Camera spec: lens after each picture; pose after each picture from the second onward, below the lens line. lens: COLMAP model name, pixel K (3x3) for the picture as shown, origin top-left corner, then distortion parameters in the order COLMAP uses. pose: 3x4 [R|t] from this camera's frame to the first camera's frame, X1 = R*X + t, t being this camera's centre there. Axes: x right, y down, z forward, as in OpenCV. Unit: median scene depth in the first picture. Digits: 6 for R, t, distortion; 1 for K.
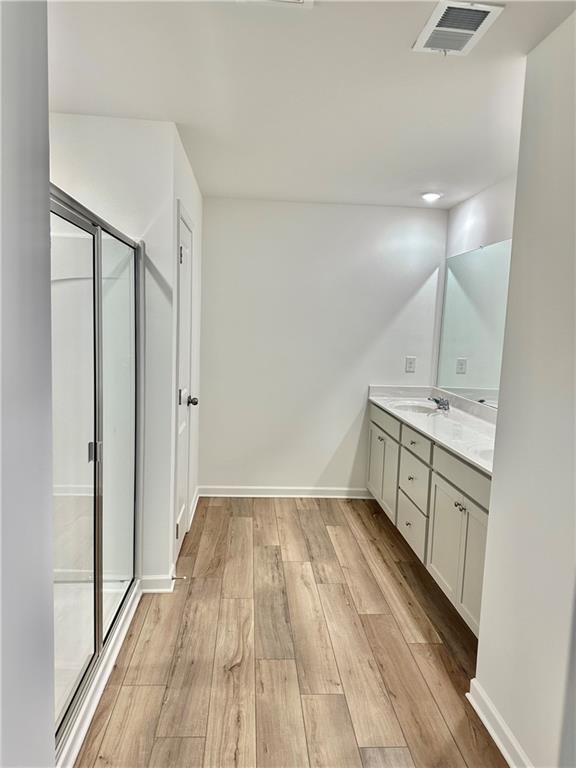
lens RADIAL K [[533.6, 0, 288.0], [0, 533.6, 384.0], [0, 0, 1]] dist [0.097350, -0.123710]
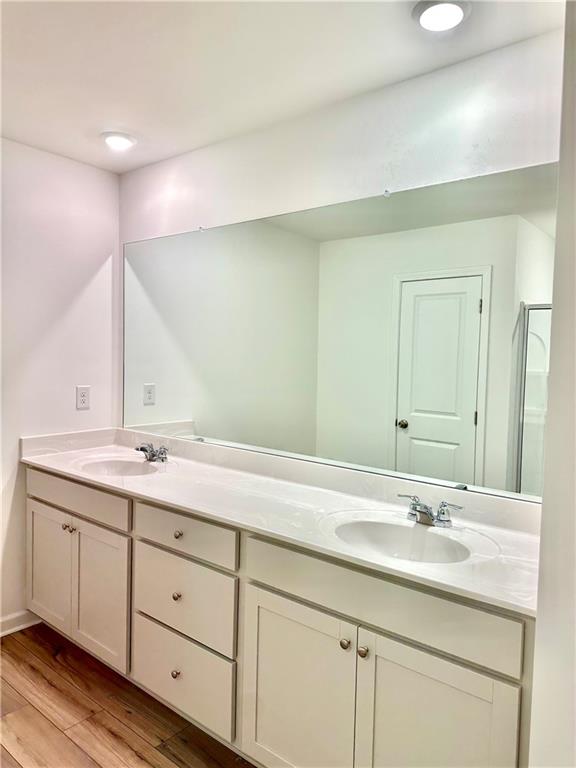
lens RADIAL K [[533.6, 0, 288.0], [0, 533.6, 384.0], [0, 0, 1]] dist [0.097350, -0.123710]
pose [[0.685459, -0.058824, 0.725731, -0.085712], [0.078255, 0.996910, 0.006892, -0.041683], [-0.723893, 0.052068, 0.687944, 0.400307]]
